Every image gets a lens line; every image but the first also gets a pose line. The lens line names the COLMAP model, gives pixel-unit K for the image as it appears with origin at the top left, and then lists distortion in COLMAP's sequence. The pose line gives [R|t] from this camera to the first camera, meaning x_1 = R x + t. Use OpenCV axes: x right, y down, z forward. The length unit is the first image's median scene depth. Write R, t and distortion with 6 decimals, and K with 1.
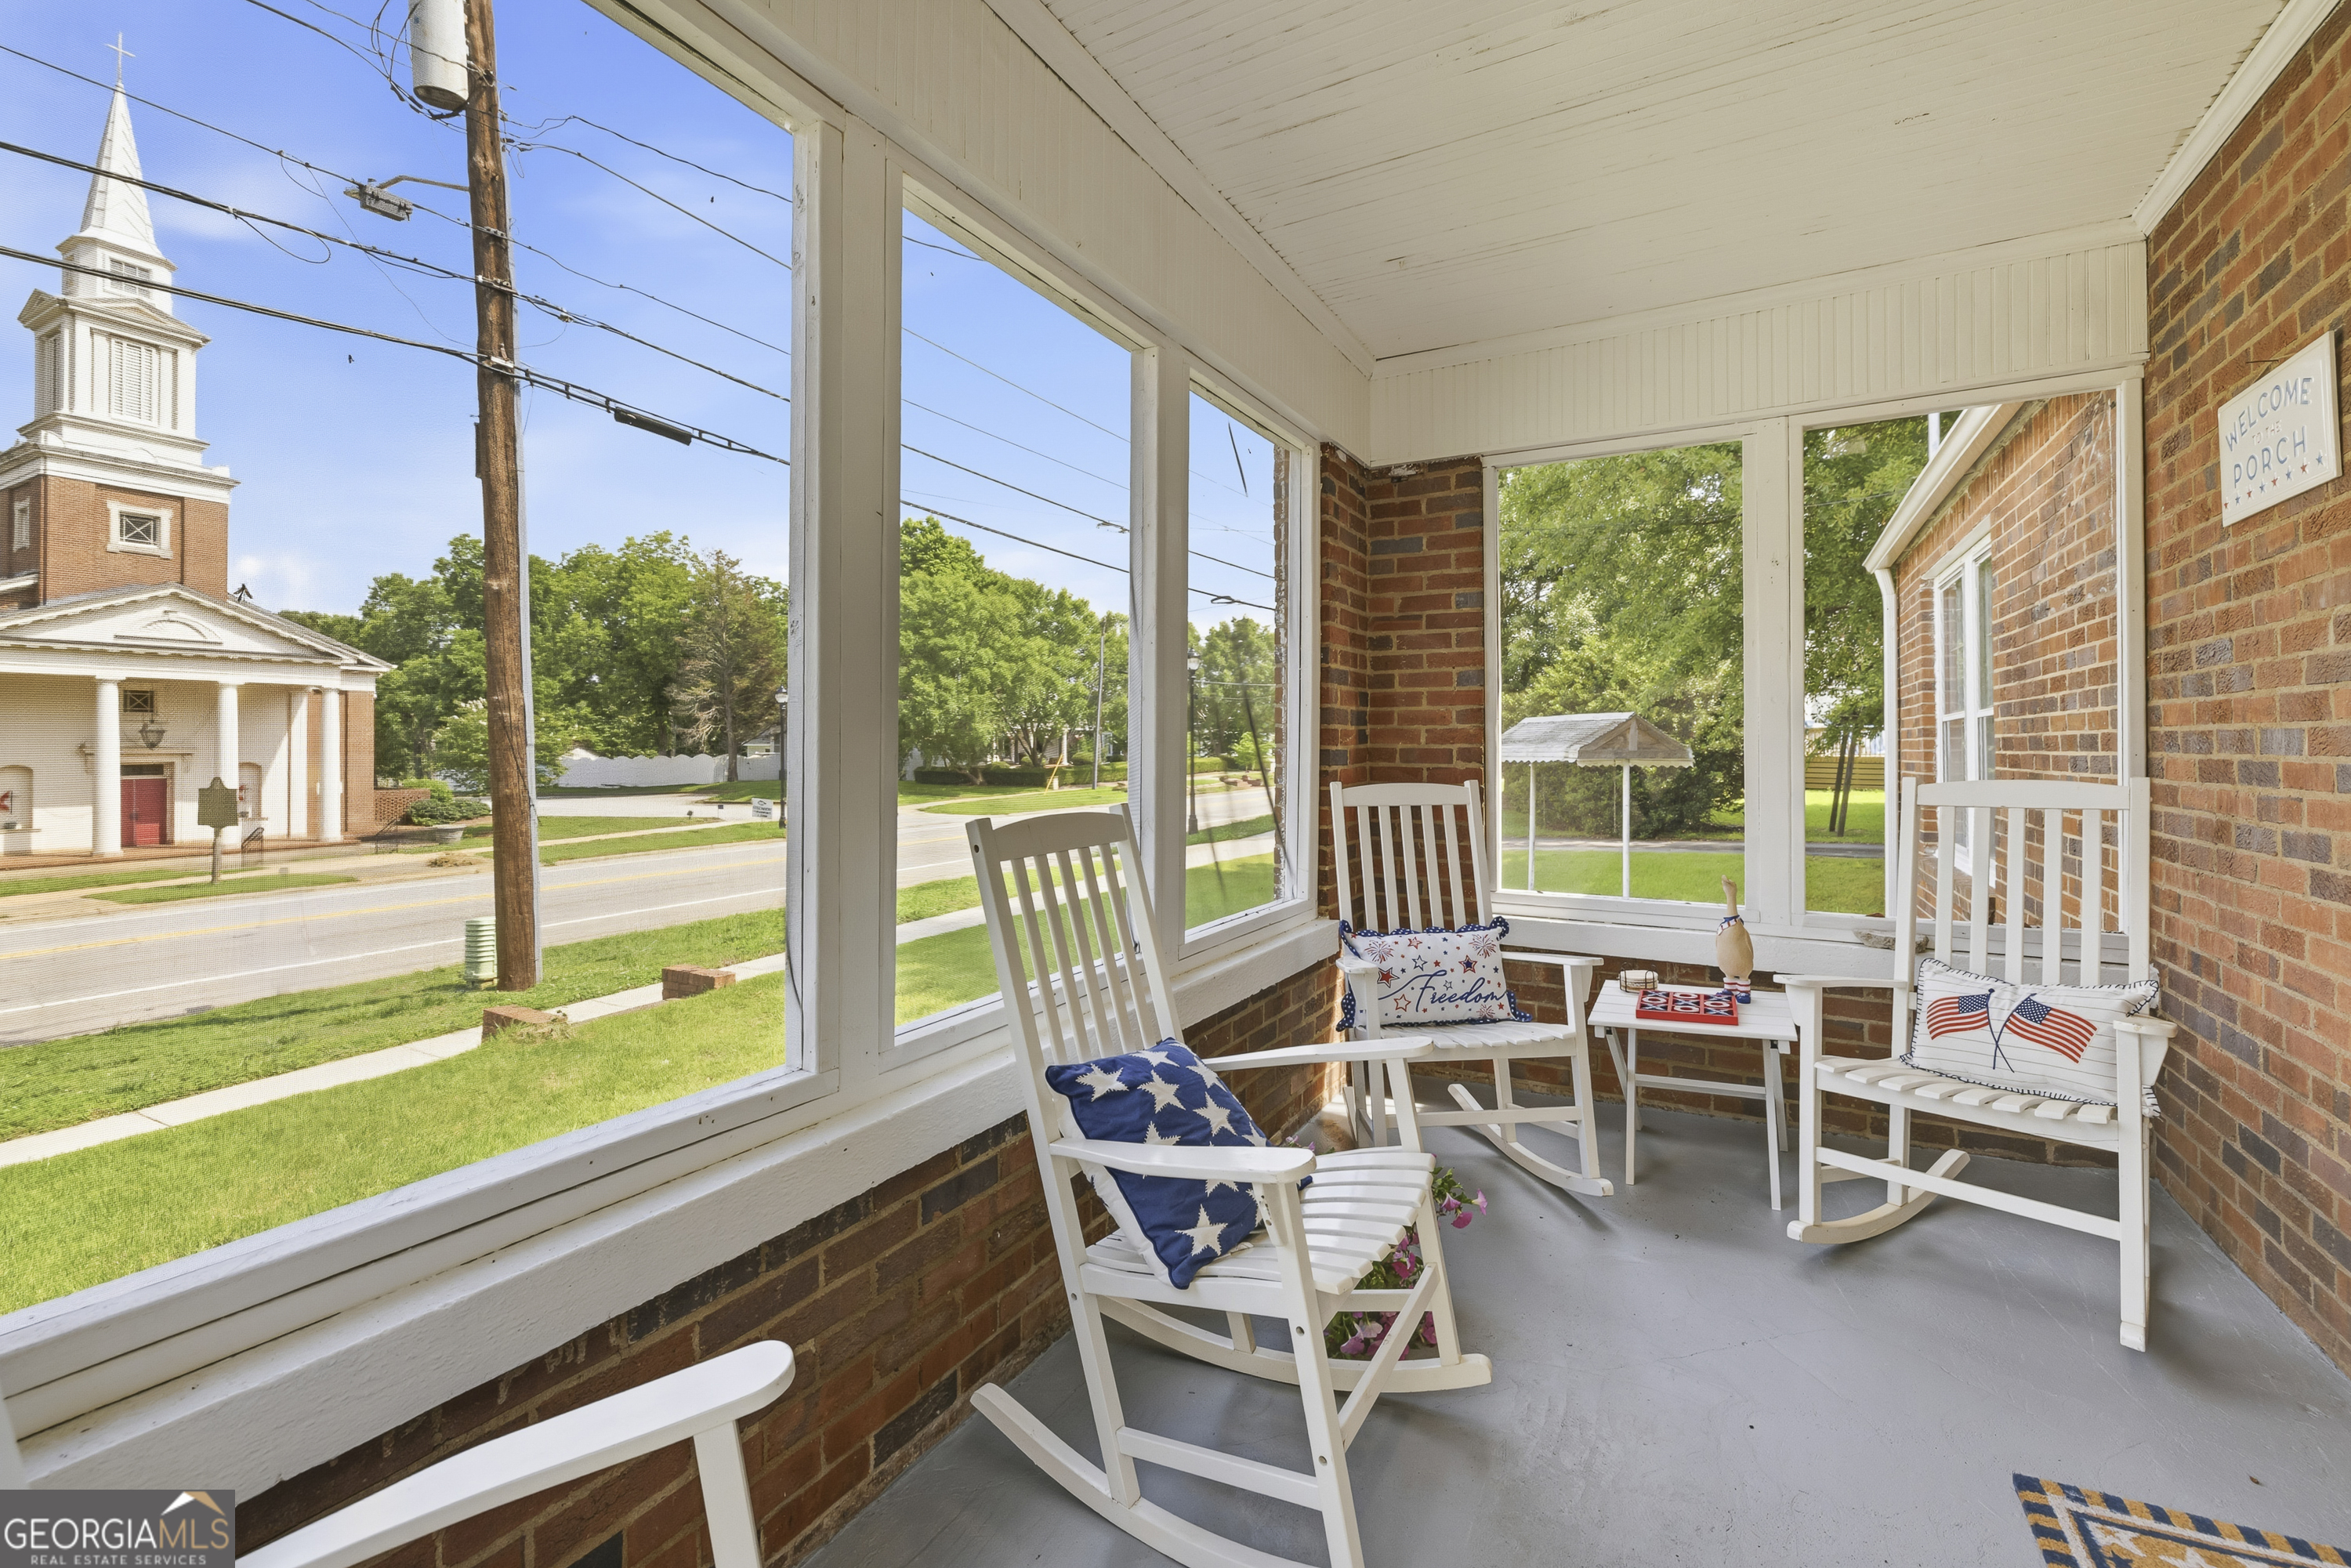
lens RADIAL K [[995.3, 0, 1154.3], [0, 995.3, 763.6], [0, 0, 1]] dist [-0.000735, 0.000285]
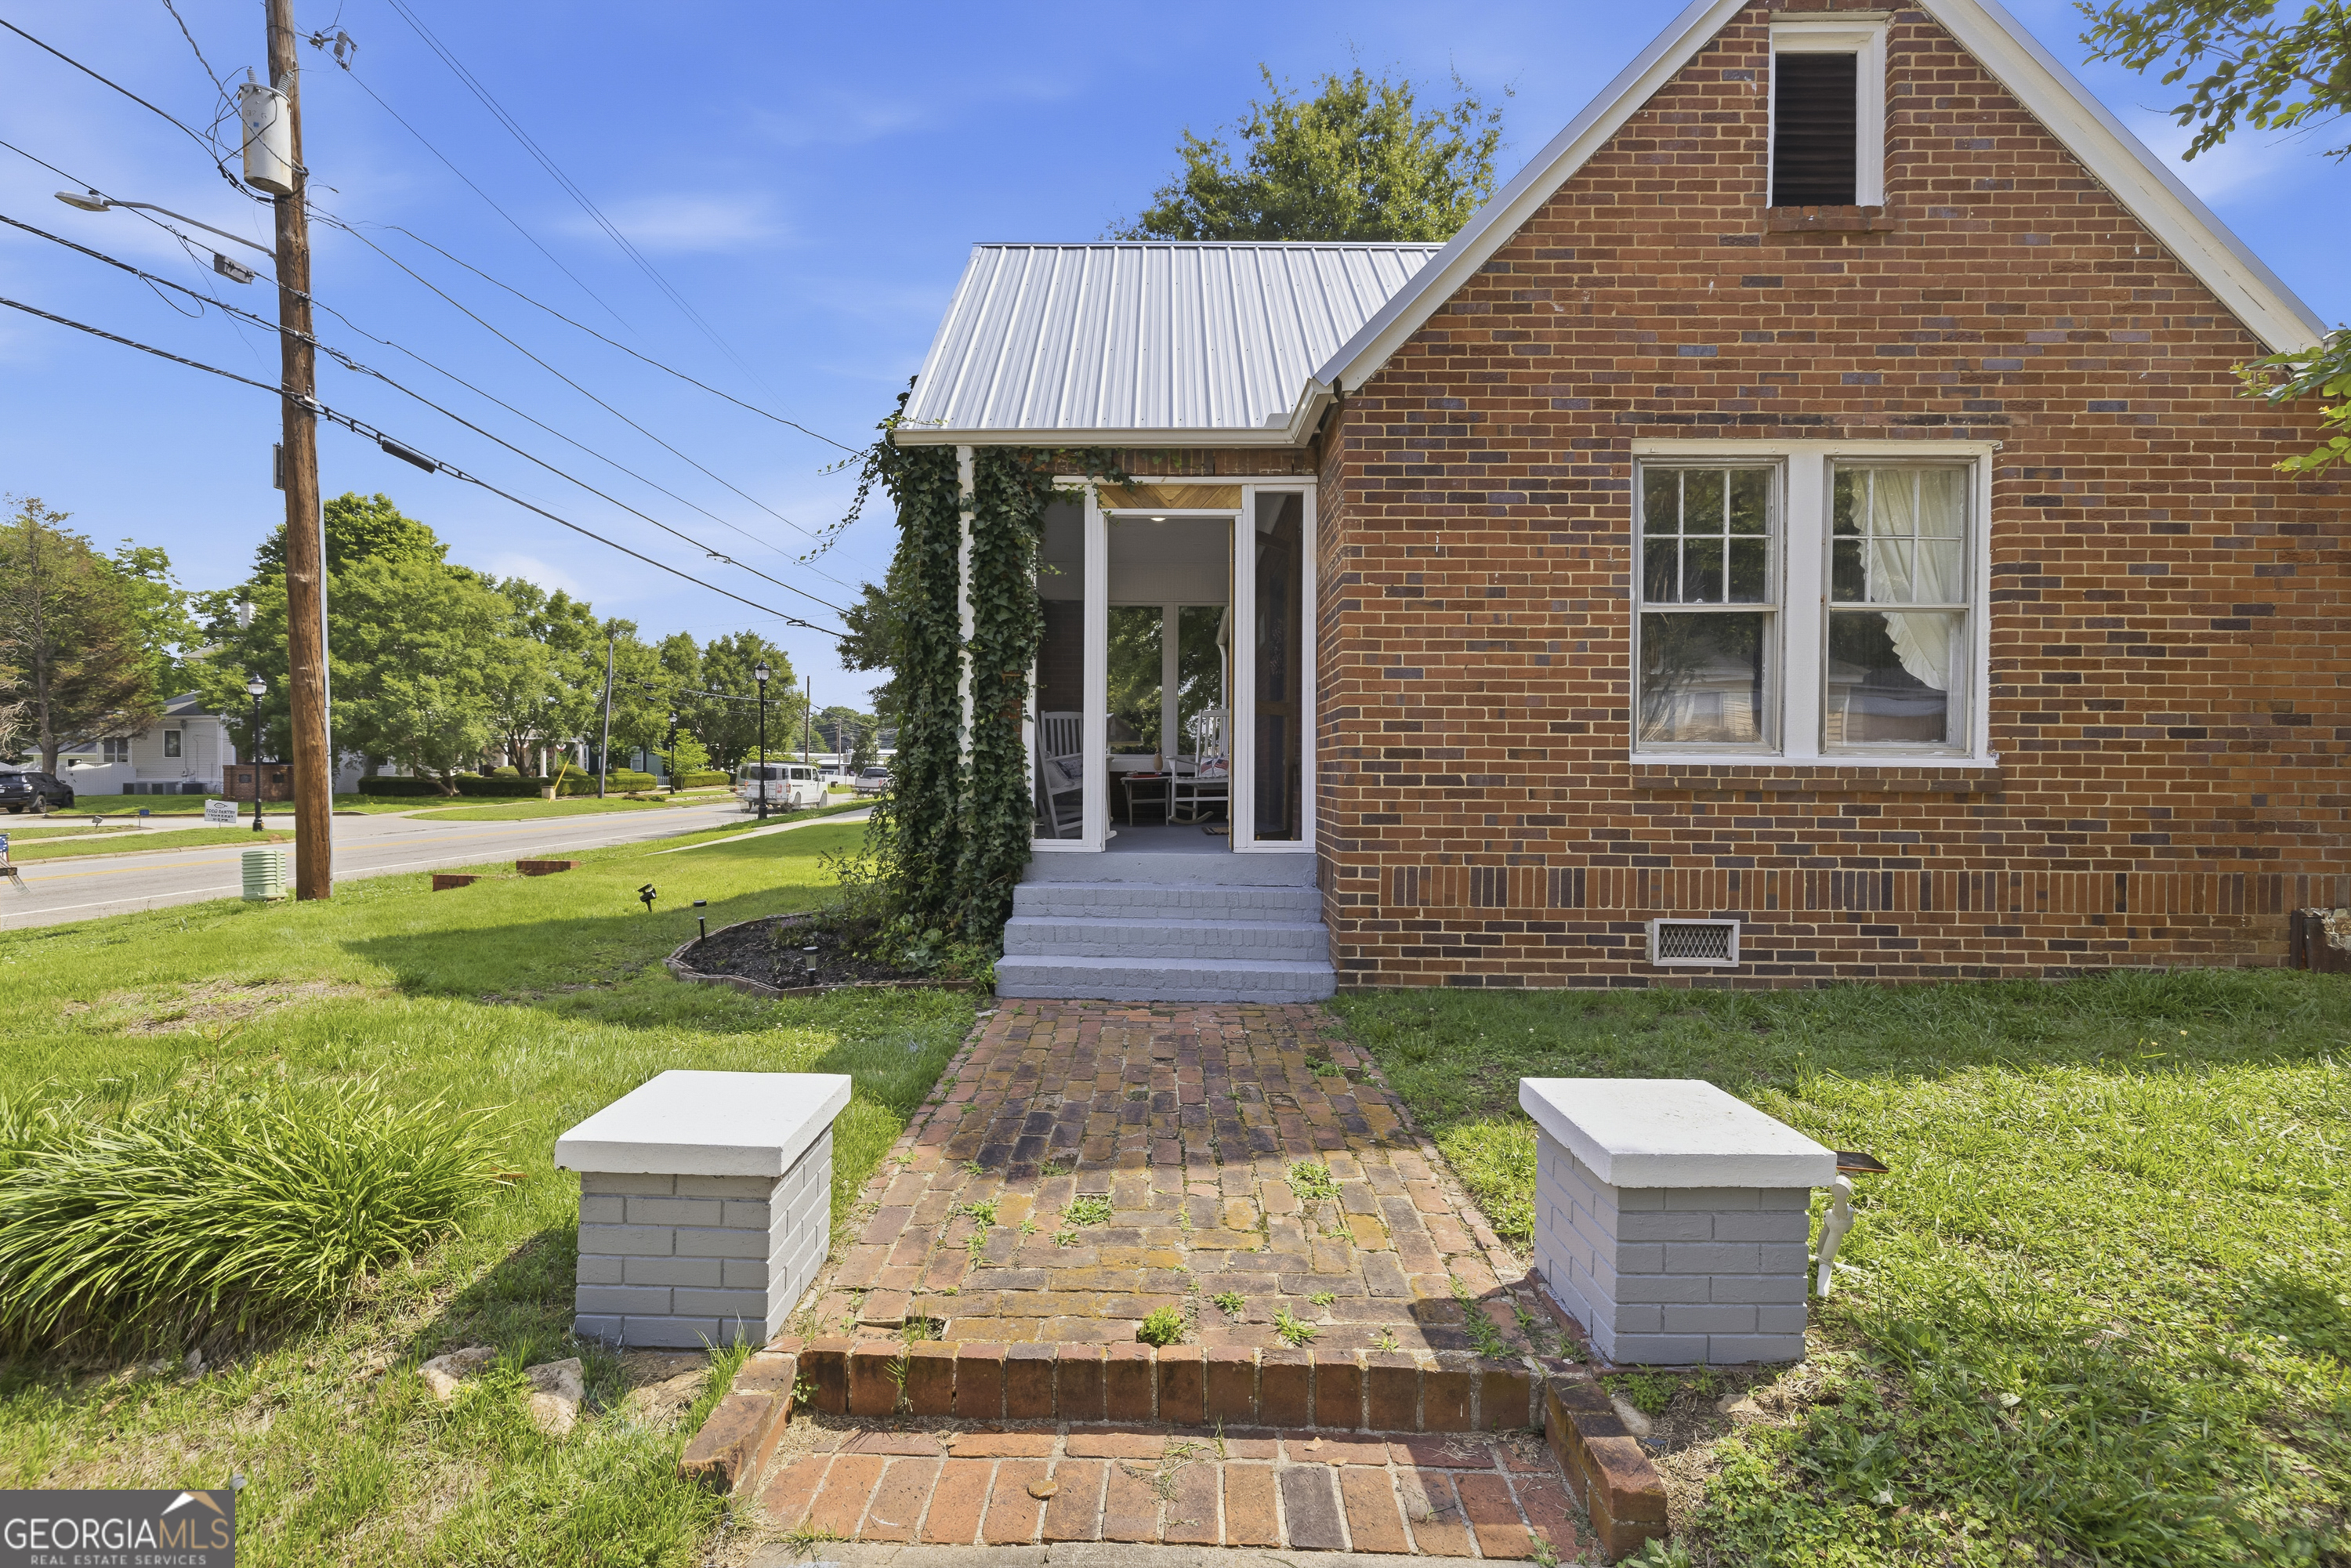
lens RADIAL K [[995.3, 0, 1154.3], [0, 995.3, 763.6], [0, 0, 1]] dist [-0.000735, 0.000285]
pose [[0.870879, 0.008804, 0.491419, -0.072432], [0.003627, 0.999697, -0.024337, 0.017965], [-0.491484, 0.022977, 0.870583, -0.124756]]
